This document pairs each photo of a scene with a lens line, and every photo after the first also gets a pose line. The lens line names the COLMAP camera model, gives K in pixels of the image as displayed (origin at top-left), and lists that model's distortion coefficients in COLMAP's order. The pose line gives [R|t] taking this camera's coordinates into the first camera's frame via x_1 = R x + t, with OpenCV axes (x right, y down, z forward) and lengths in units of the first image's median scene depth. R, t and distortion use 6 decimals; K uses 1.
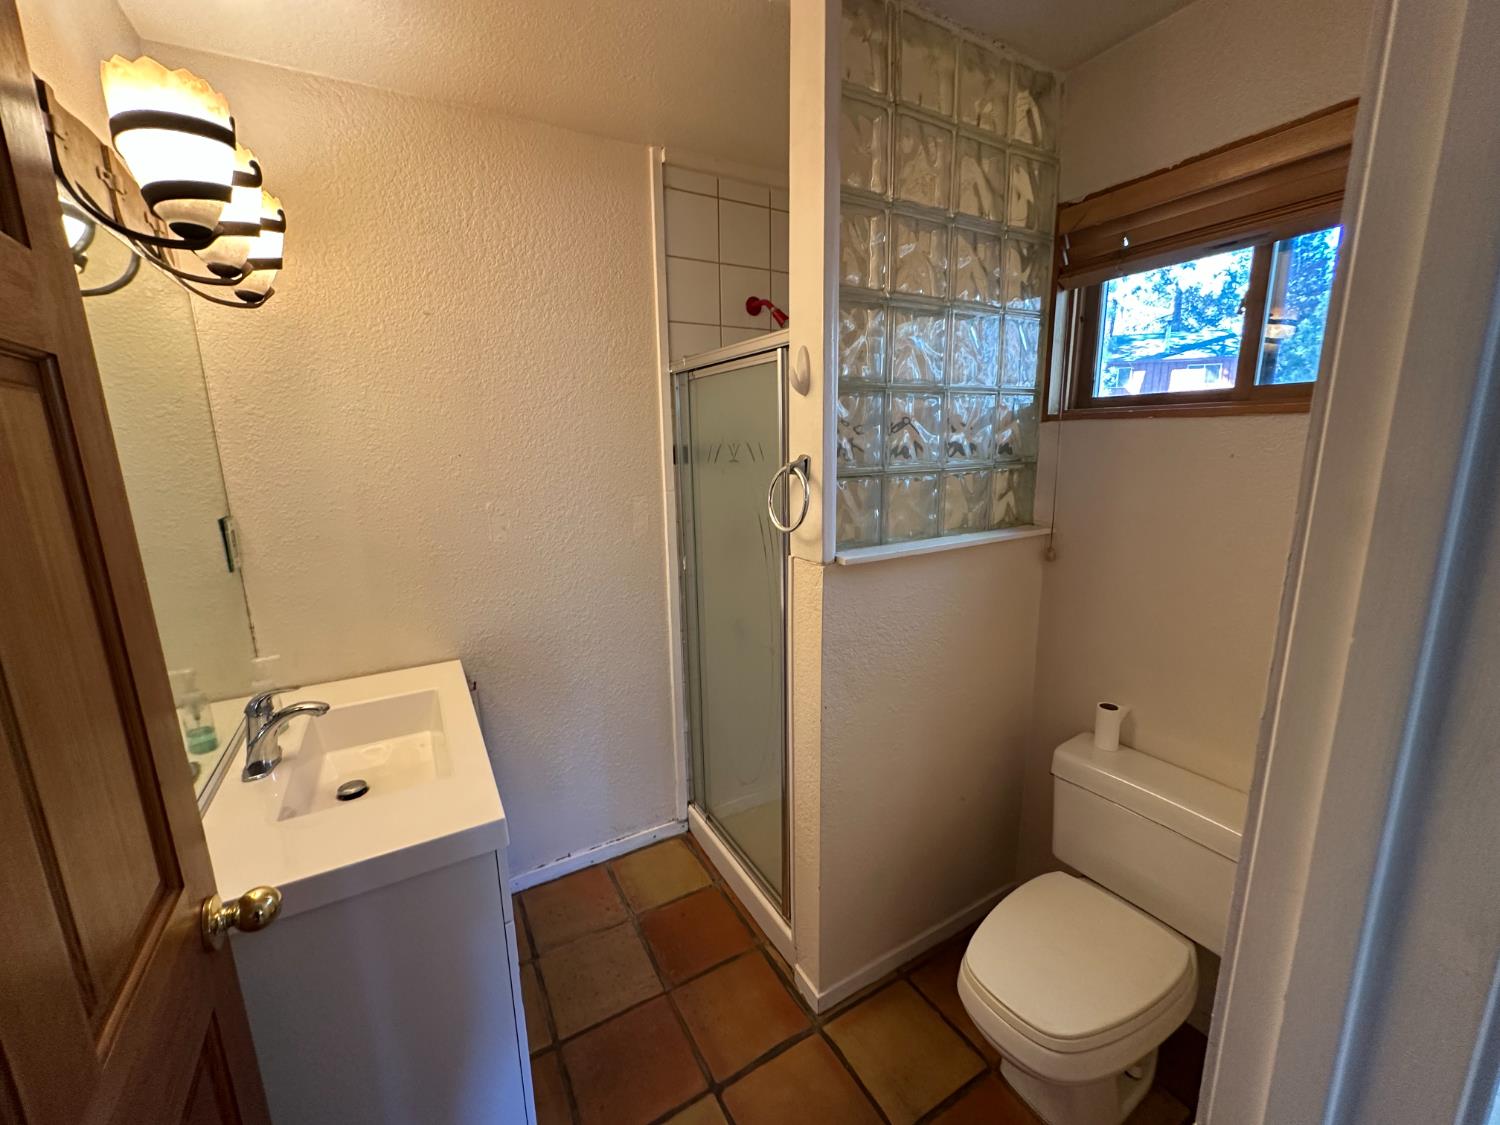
lens RADIAL K [[601.6, 0, 757.7], [0, 601.6, 559.2], [0, 0, 1]] dist [-0.004421, 0.000575]
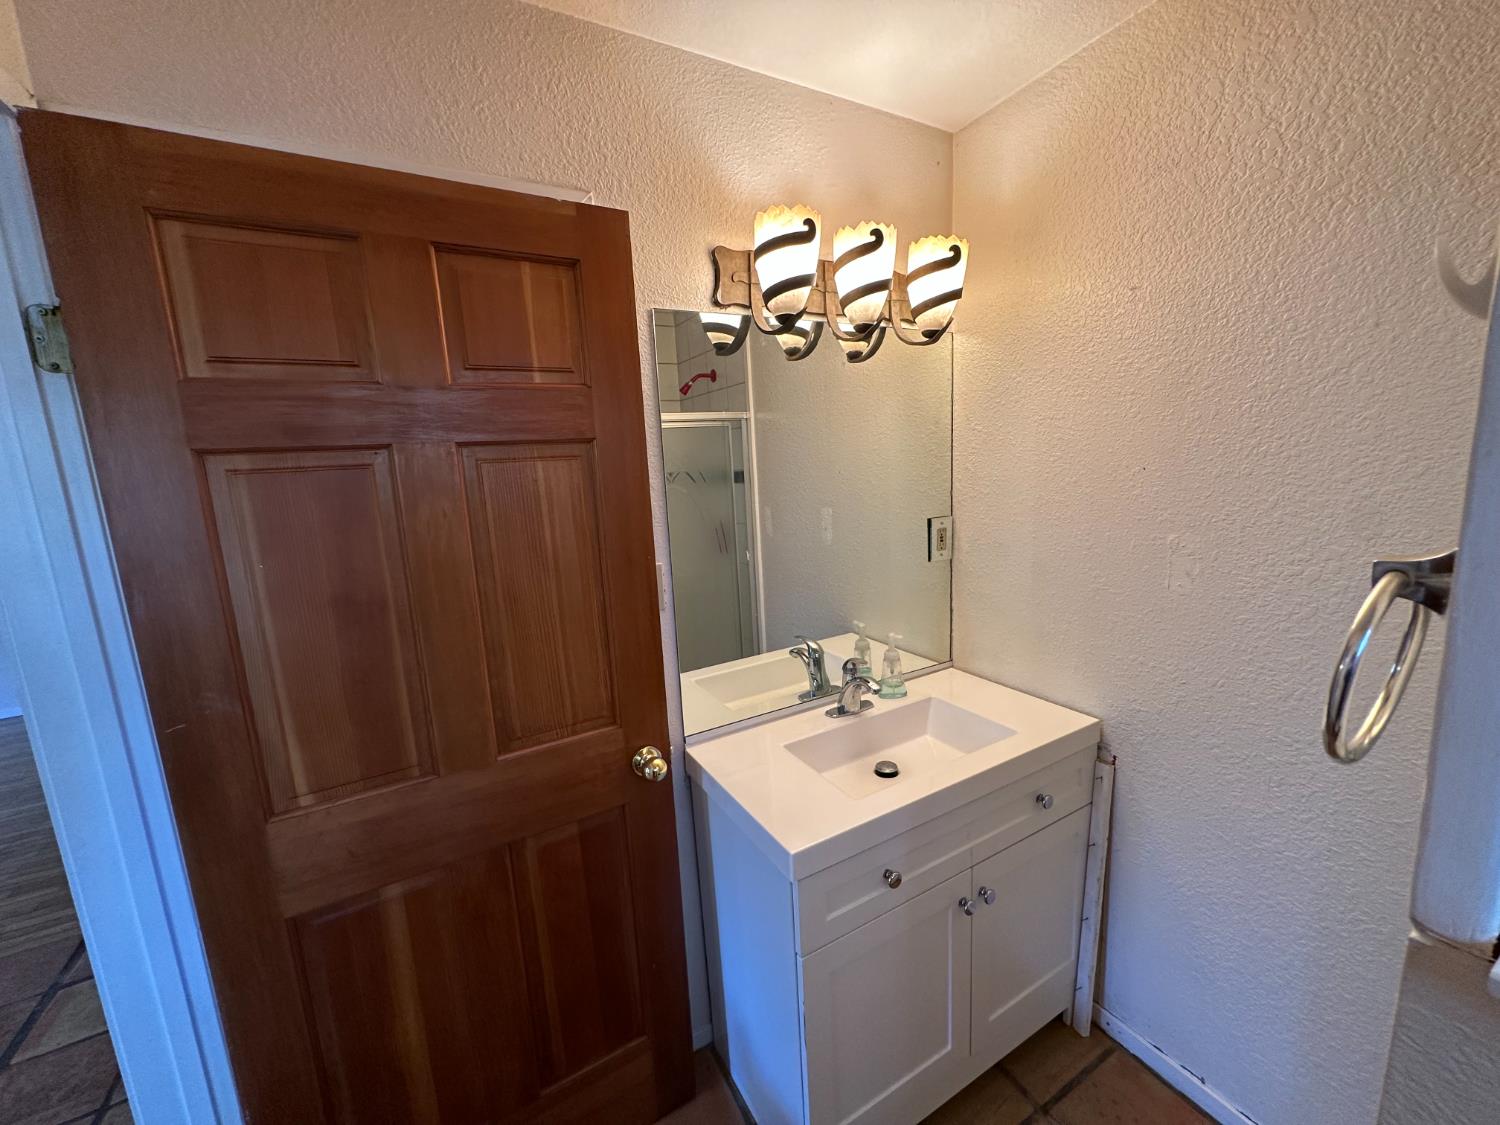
lens RADIAL K [[601.6, 0, 757.9], [0, 601.6, 565.1], [0, 0, 1]] dist [-0.004421, 0.000575]
pose [[-0.006919, 0.179079, -0.983810, 0.363145], [-0.154108, 0.971890, 0.177993, -0.149668], [0.988030, 0.152844, 0.020873, 0.684045]]
